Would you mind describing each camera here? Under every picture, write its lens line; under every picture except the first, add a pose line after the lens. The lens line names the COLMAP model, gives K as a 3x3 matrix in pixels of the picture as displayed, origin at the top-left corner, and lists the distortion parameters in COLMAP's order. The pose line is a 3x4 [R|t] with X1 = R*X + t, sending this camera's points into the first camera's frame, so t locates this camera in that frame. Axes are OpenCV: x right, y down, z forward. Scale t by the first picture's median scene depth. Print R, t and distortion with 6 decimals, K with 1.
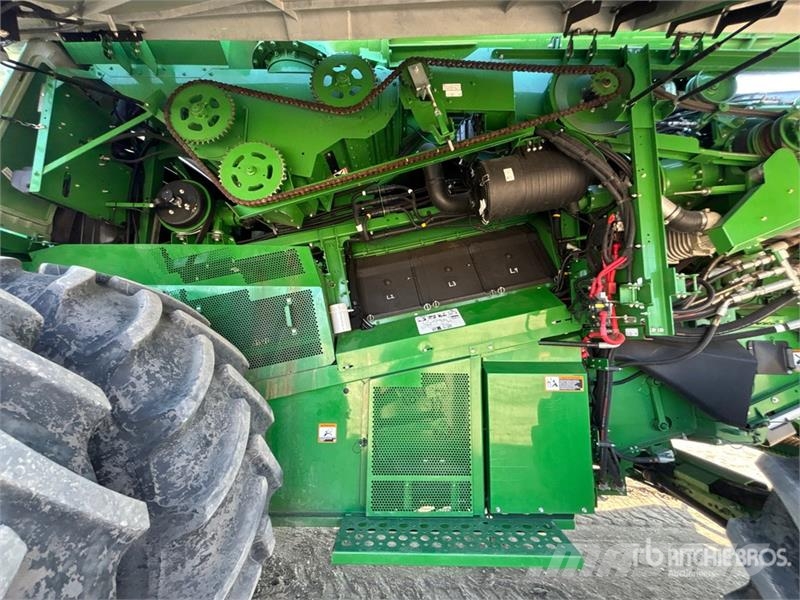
lens RADIAL K [[404.1, 0, 400.0], [0, 404.1, 300.0], [0, 0, 1]] dist [-0.000561, -0.000183]
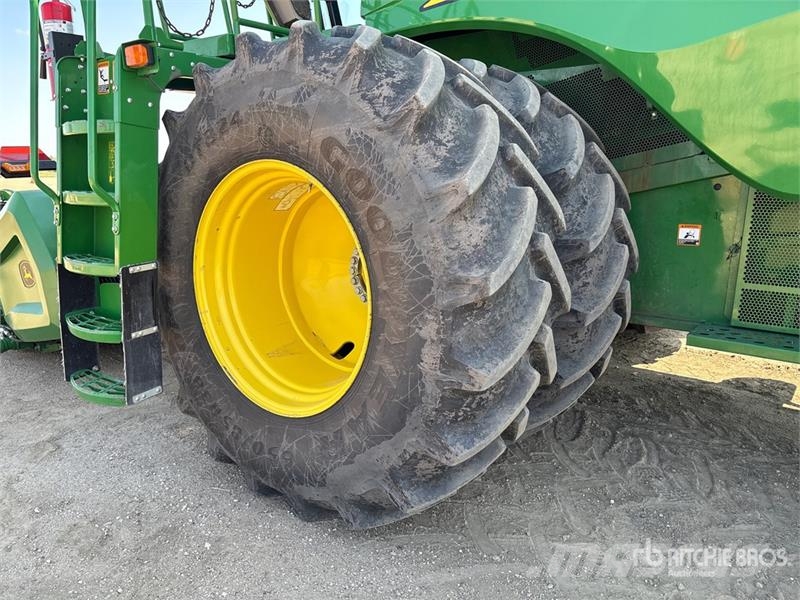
lens RADIAL K [[594.0, 0, 400.0], [0, 594.0, 300.0], [0, 0, 1]] dist [0.002405, -0.003574]
pose [[0.812723, 0.118328, -0.570509, 0.106192], [0.080315, 0.947062, 0.310841, 0.029509], [0.577088, -0.298448, 0.760196, -0.650967]]
